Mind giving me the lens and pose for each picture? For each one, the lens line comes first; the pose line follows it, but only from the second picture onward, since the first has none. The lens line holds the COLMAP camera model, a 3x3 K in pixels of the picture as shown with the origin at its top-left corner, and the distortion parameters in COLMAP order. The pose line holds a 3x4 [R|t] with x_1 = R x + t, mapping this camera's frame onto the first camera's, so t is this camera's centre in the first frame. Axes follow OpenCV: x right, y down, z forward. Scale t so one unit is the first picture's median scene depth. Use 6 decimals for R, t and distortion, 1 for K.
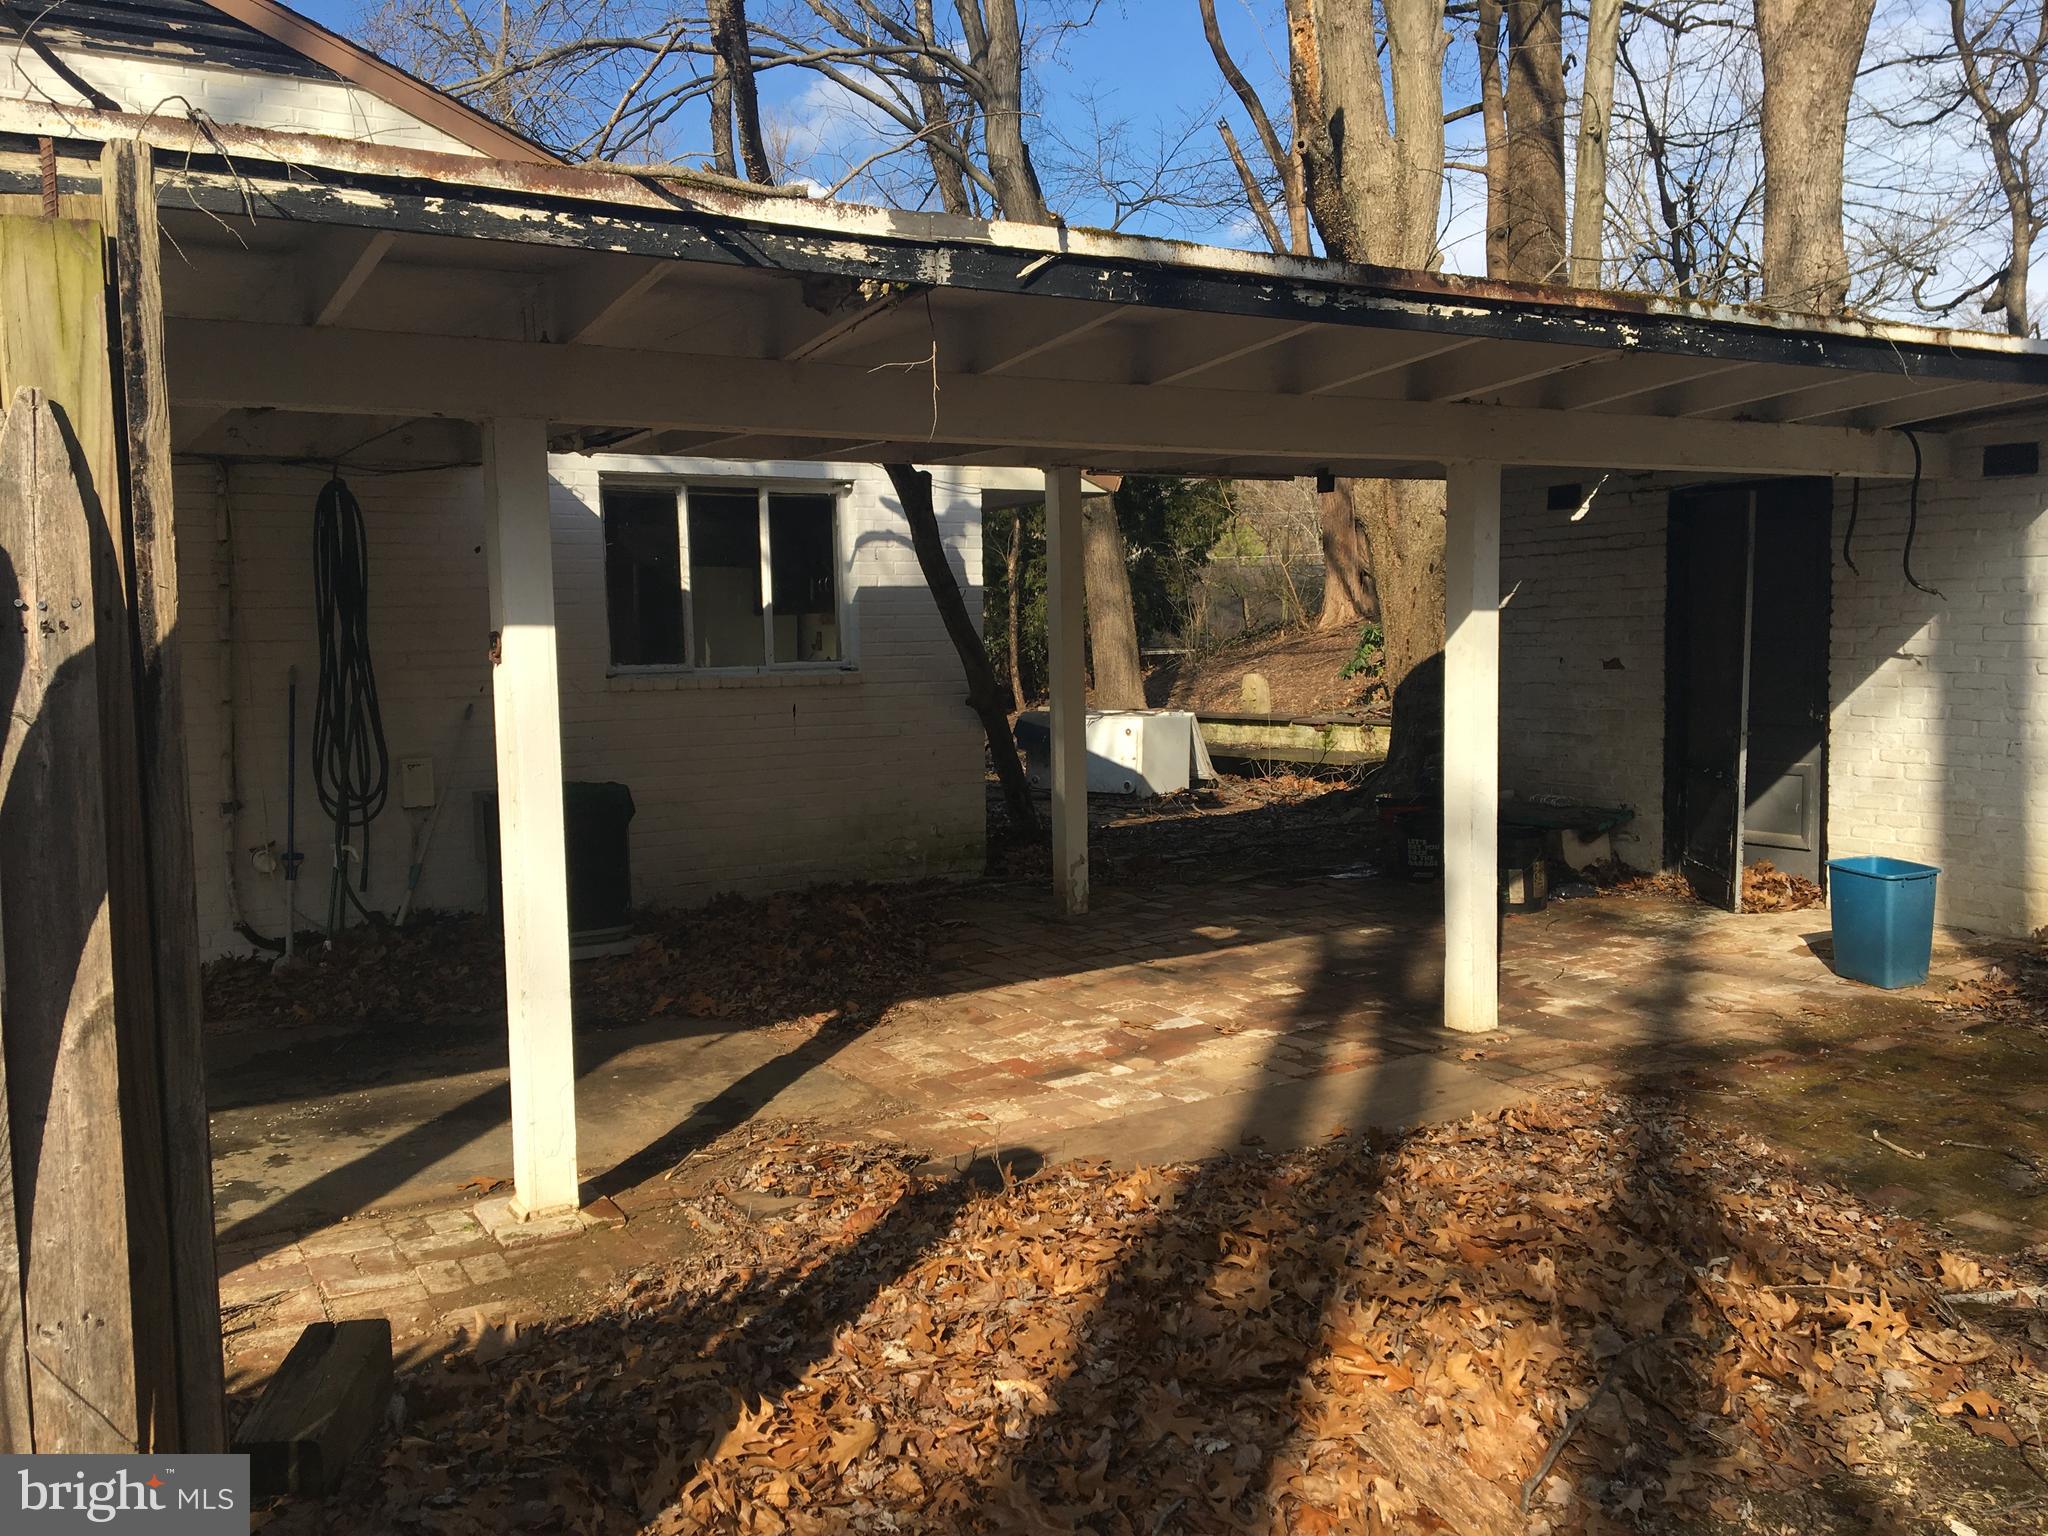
lens RADIAL K [[1697.4, 0, 1024.0], [0, 1697.4, 768.0], [0, 0, 1]] dist [0.123998, -0.209412]
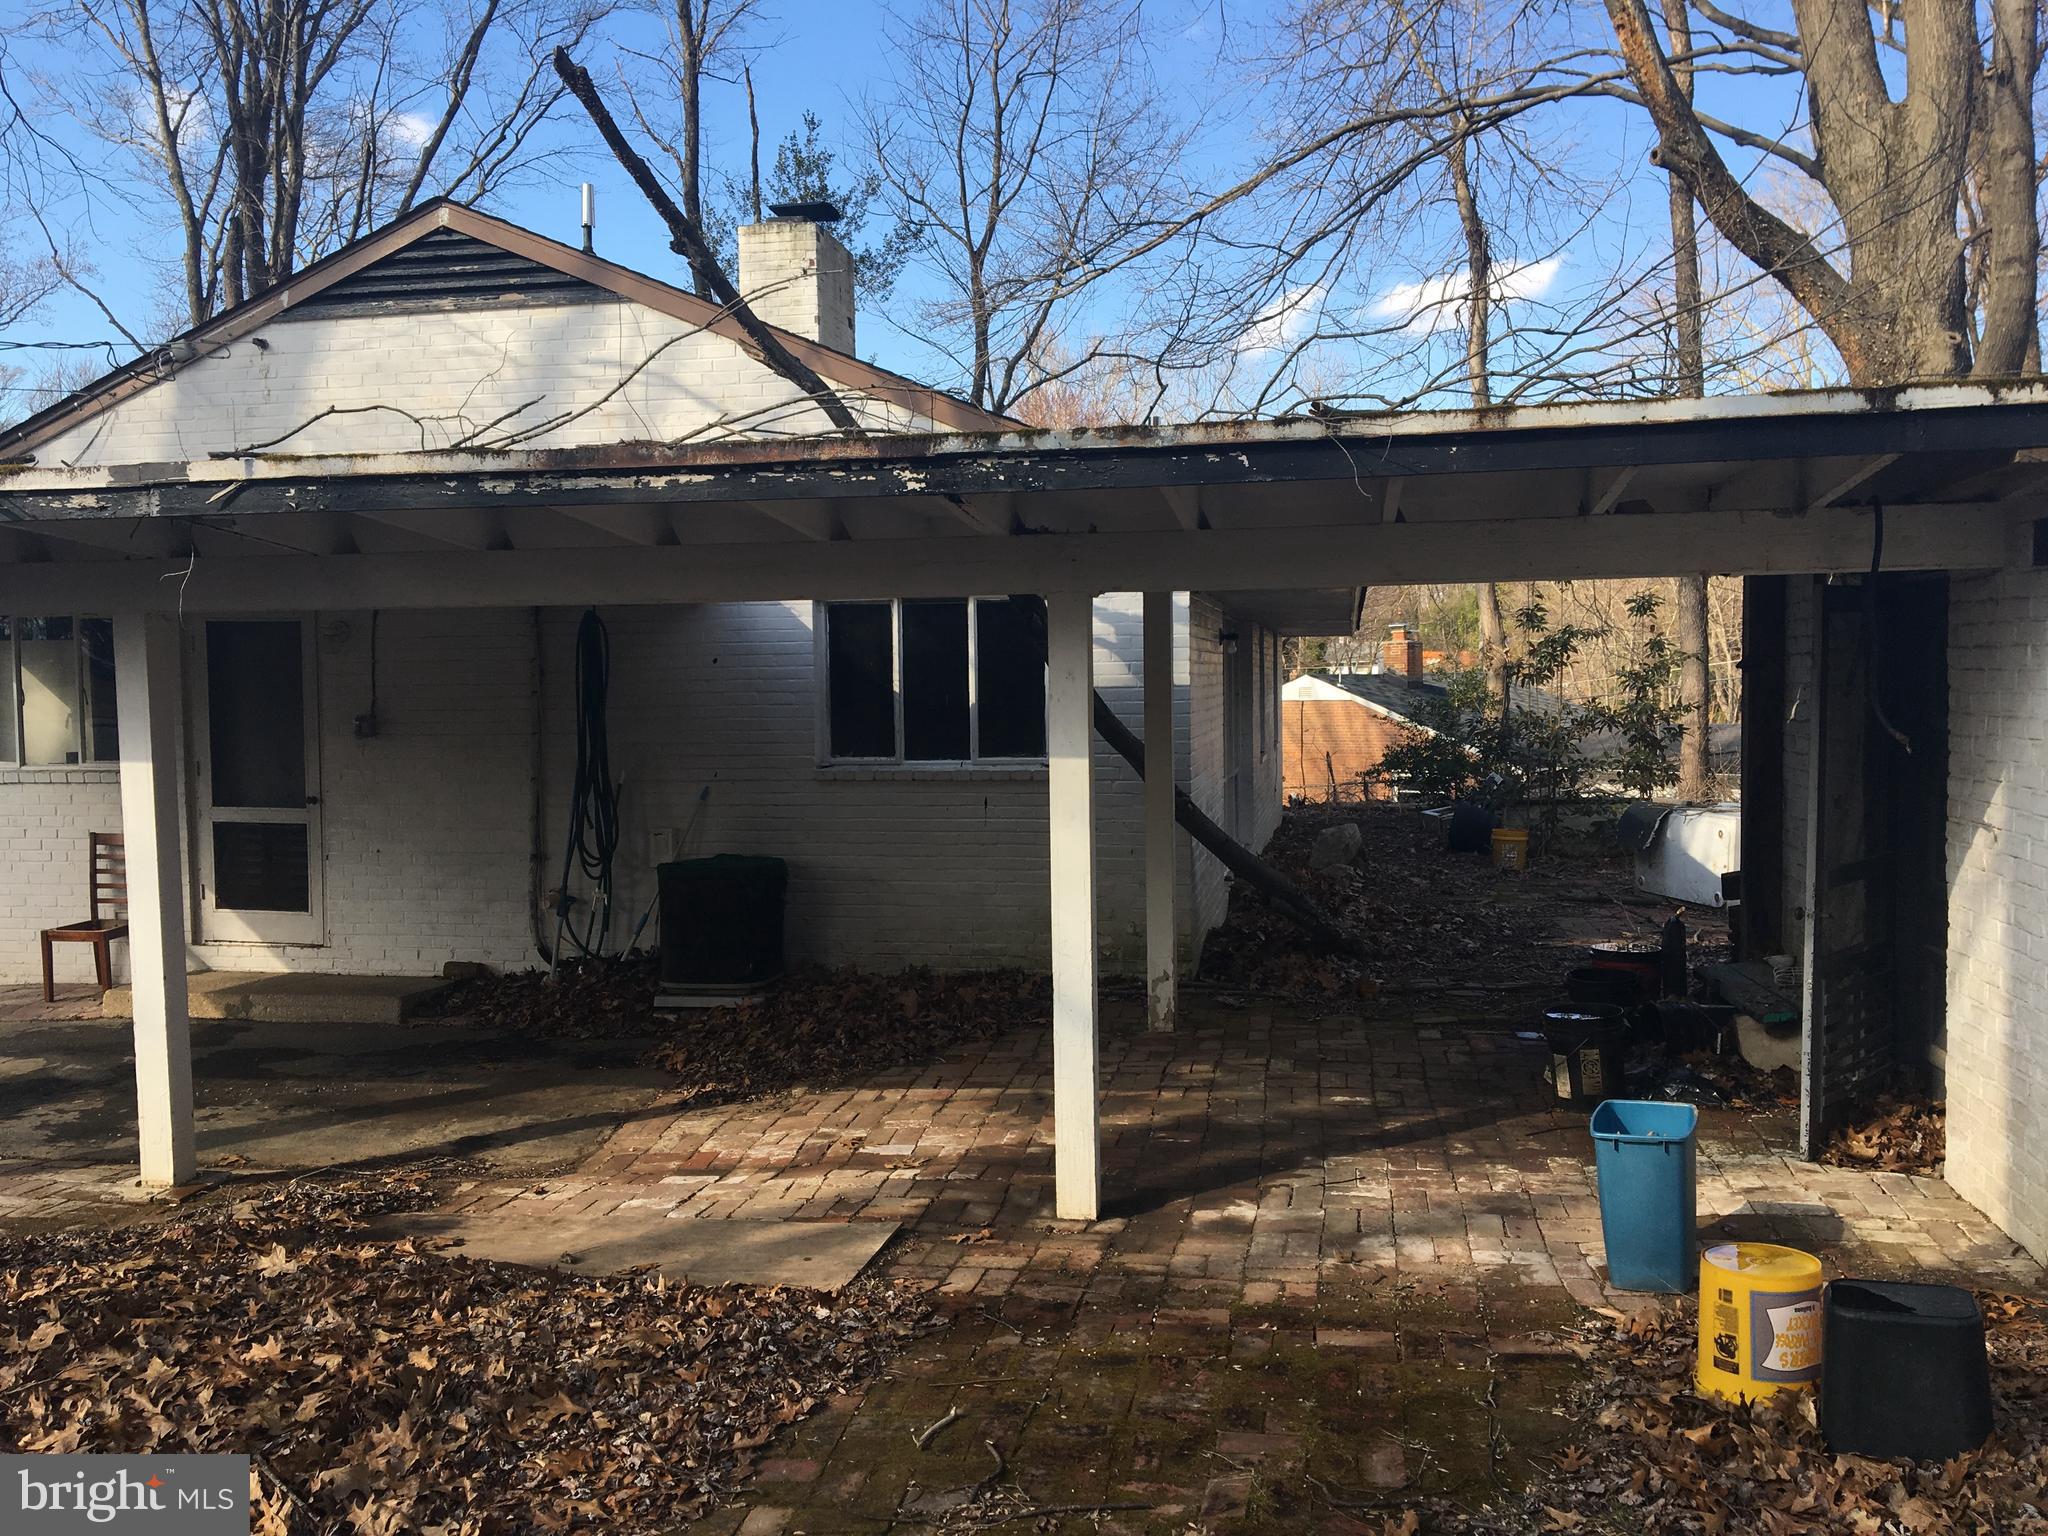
lens RADIAL K [[1714.7, 0, 1024.0], [0, 1714.7, 768.0], [0, 0, 1]] dist [0.077533, -0.107723]
pose [[0.749067, 0.043294, -0.661078, 0.999752], [-0.054885, 0.998488, 0.003201, -0.101984], [0.660217, 0.033885, 0.750310, 0.349908]]
